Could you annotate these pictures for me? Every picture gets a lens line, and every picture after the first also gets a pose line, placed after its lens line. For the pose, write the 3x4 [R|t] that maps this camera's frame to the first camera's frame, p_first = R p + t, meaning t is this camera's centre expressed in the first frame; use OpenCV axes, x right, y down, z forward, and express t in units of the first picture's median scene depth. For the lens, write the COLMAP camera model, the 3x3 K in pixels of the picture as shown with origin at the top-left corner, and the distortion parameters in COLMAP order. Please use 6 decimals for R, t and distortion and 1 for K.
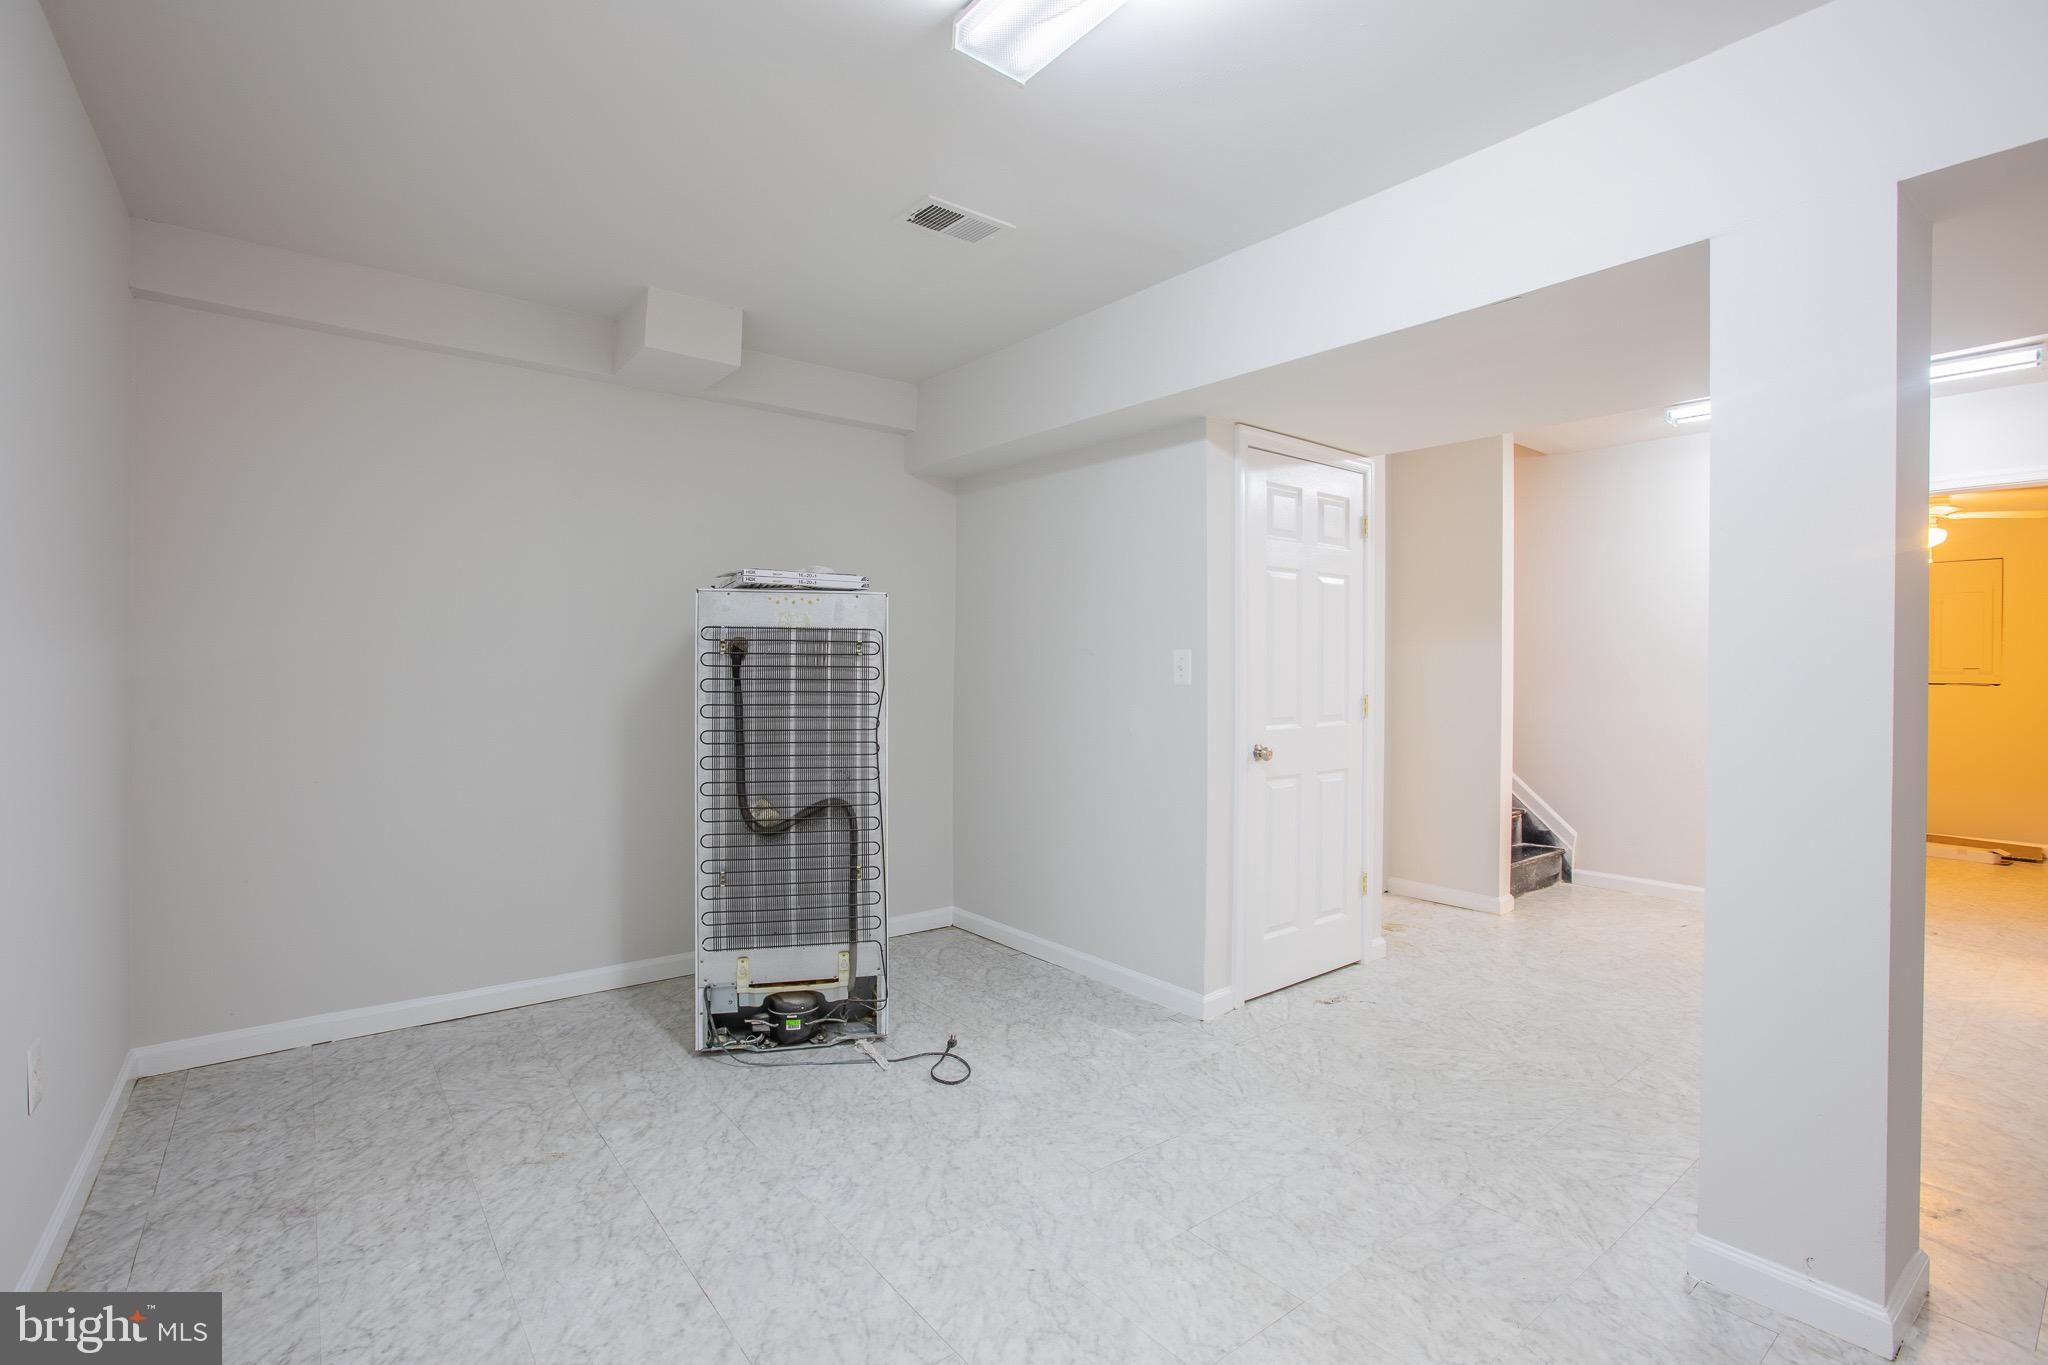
lens RADIAL K [[939.1, 0, 1043.9], [0, 939.1, 678.4], [0, 0, 1]] dist [-0.030056, 0.007731]
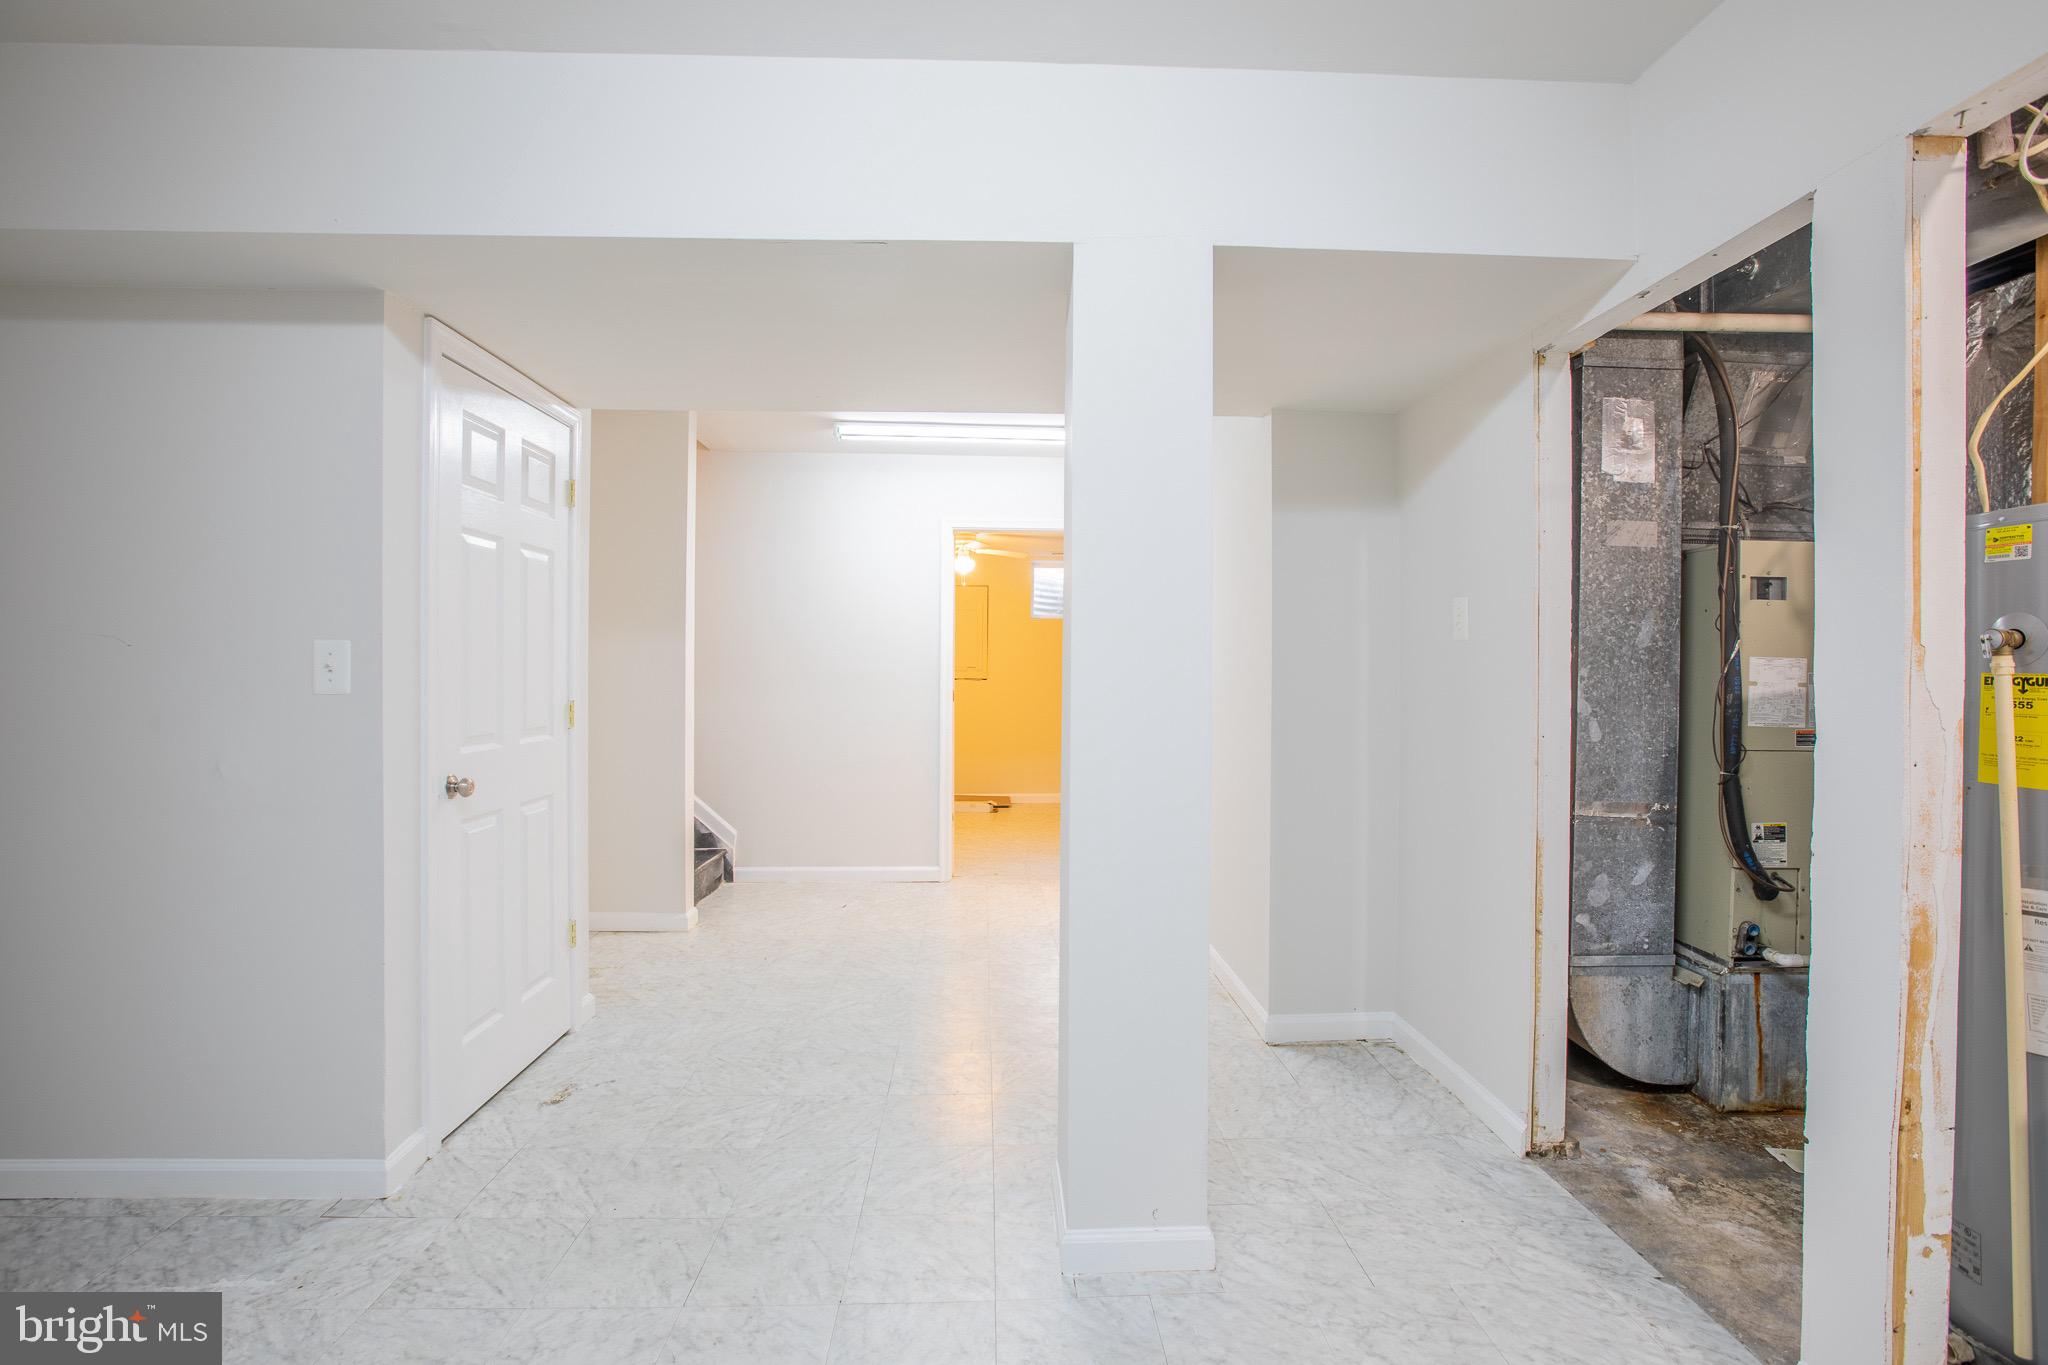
lens RADIAL K [[939.1, 0, 1014.5], [0, 939.1, 669.0], [0, 0, 1]] dist [-0.030056, 0.007731]
pose [[0.612767, -0.002300, 0.790260, -0.067096], [0.009178, 0.999949, -0.004207, -0.003228], [-0.790210, 0.009831, 0.612757, 0.222652]]
